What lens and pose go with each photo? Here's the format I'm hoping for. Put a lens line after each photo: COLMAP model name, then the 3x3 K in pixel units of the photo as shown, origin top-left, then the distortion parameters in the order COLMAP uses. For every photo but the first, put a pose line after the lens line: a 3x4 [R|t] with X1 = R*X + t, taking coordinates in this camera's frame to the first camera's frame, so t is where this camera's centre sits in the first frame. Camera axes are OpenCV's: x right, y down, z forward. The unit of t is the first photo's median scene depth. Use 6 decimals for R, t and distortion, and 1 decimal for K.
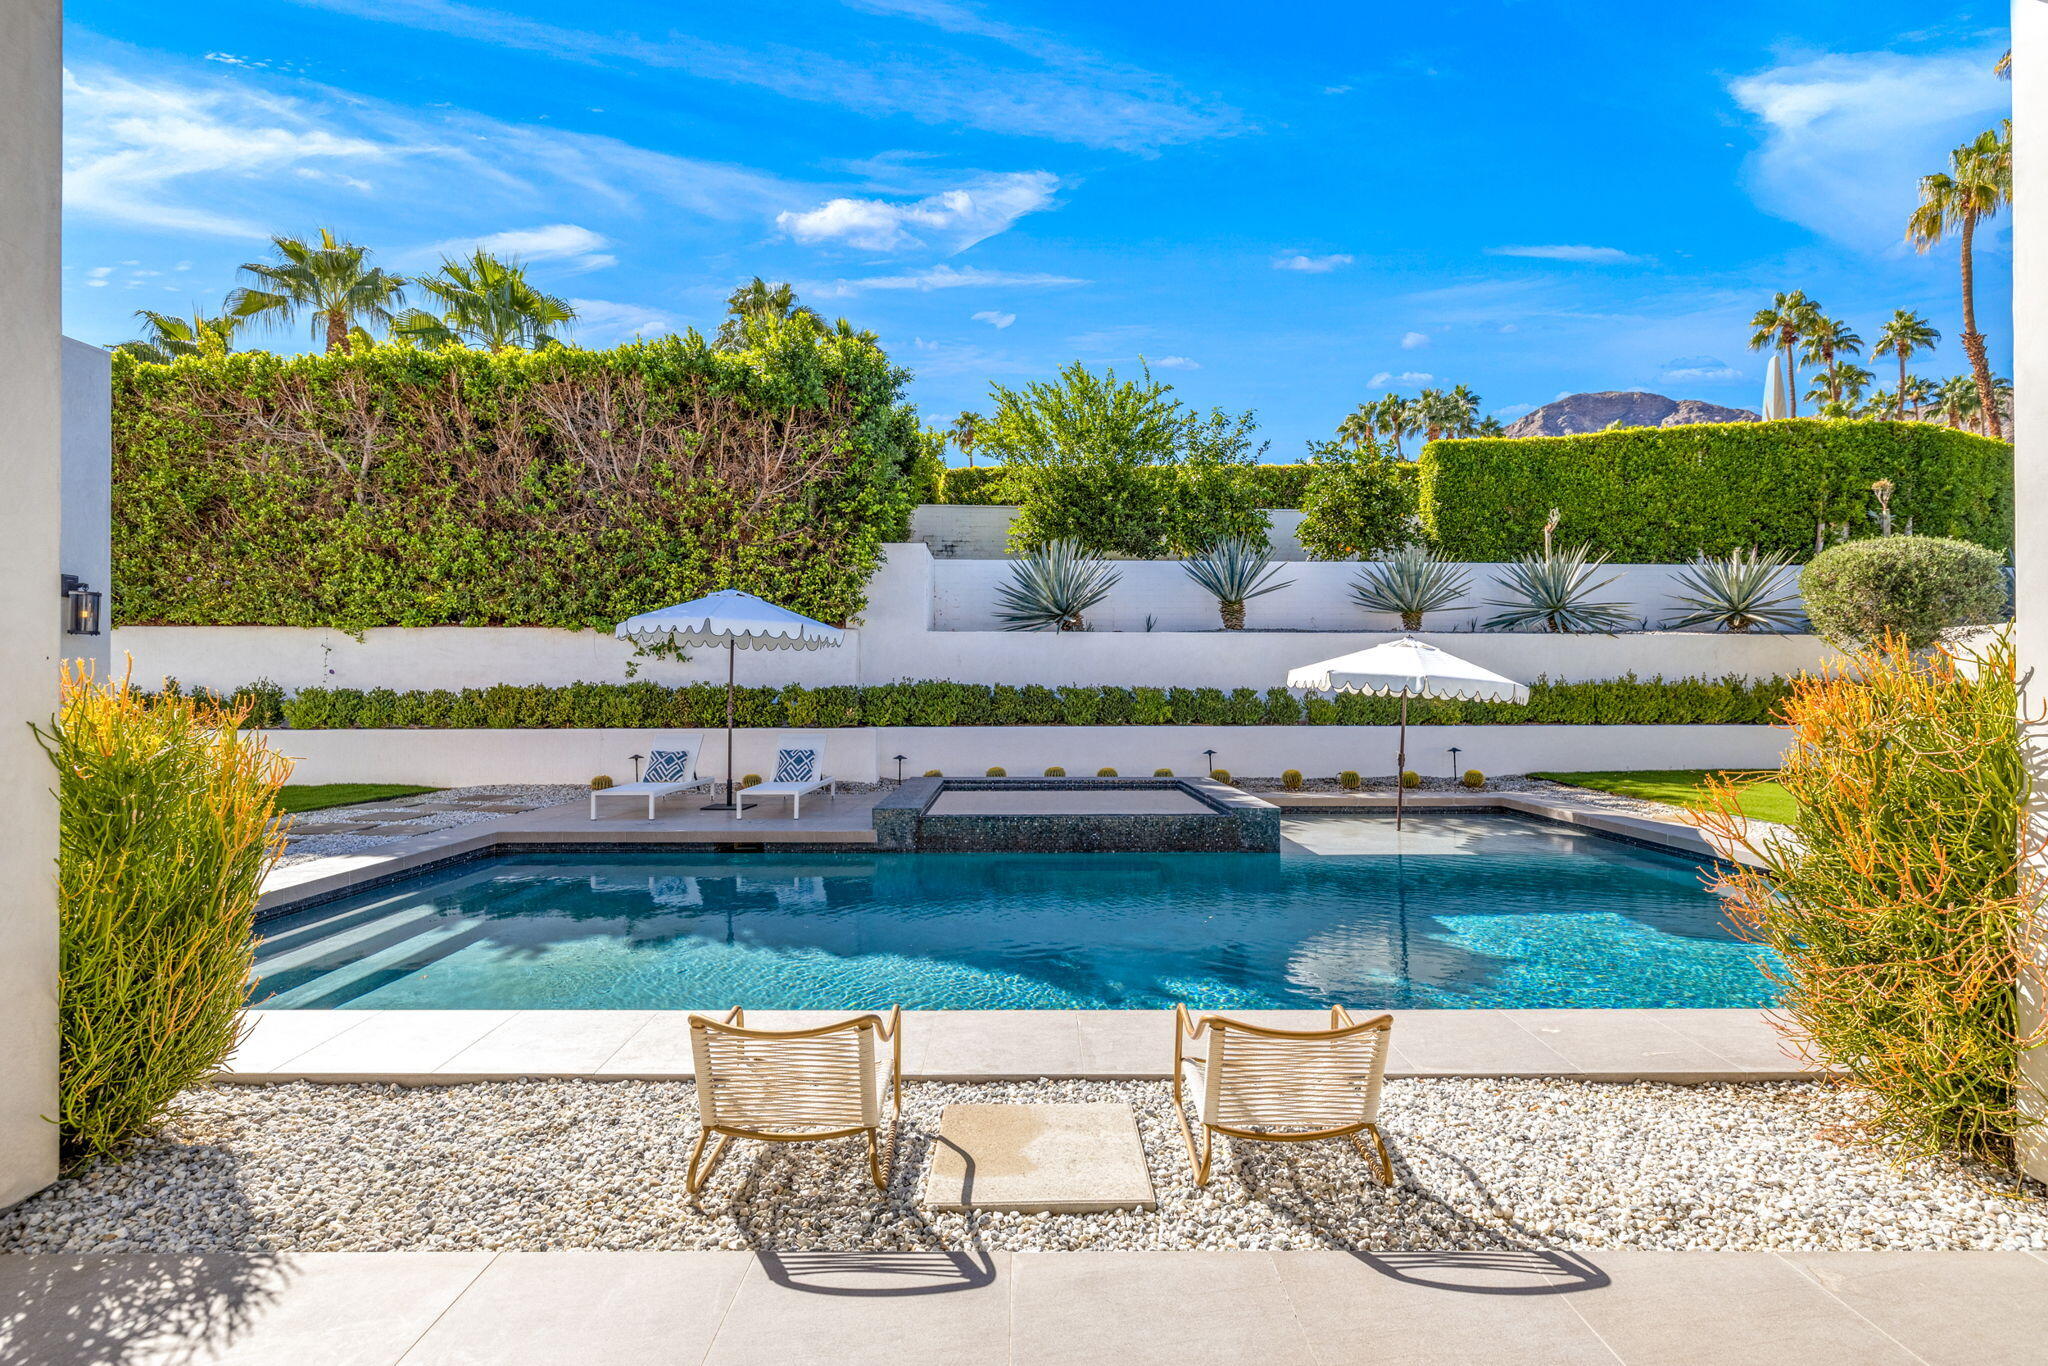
lens RADIAL K [[923.4, 0, 1024.0], [0, 923.4, 683.0], [0, 0, 1]] dist [-0.001356, 0.000465]
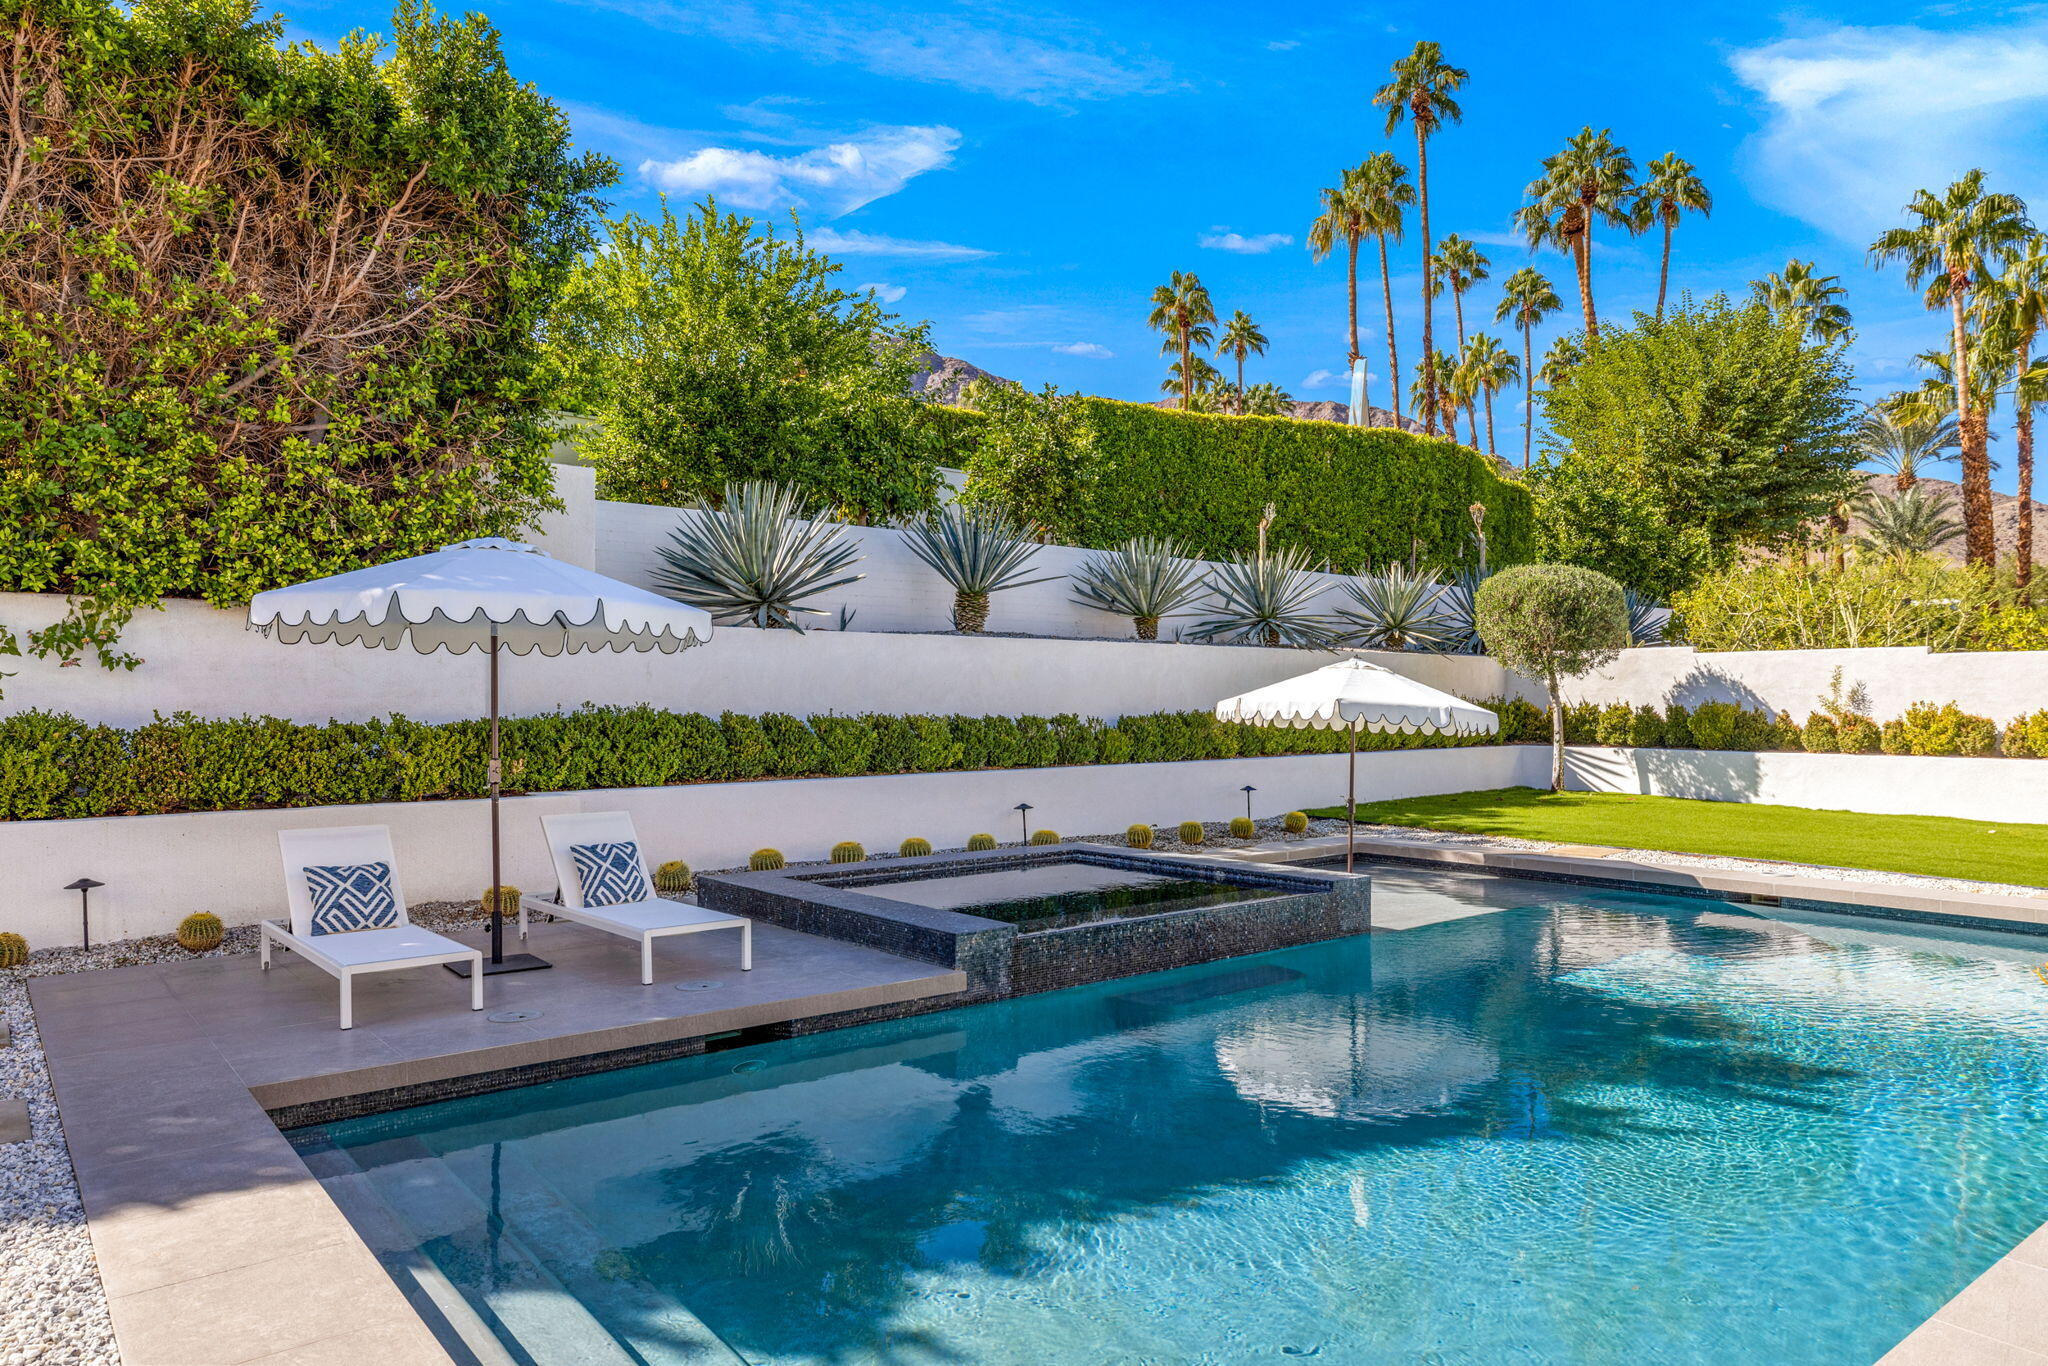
lens RADIAL K [[1338.7, 0, 1024.0], [0, 1338.7, 683.0], [0, 0, 1]] dist [0.002423, 0.000900]
pose [[0.778340, 0.006460, 0.627809, -0.445018], [-0.003636, 0.999977, -0.005781, -0.014435], [-0.627832, 0.002217, 0.778346, 0.196637]]
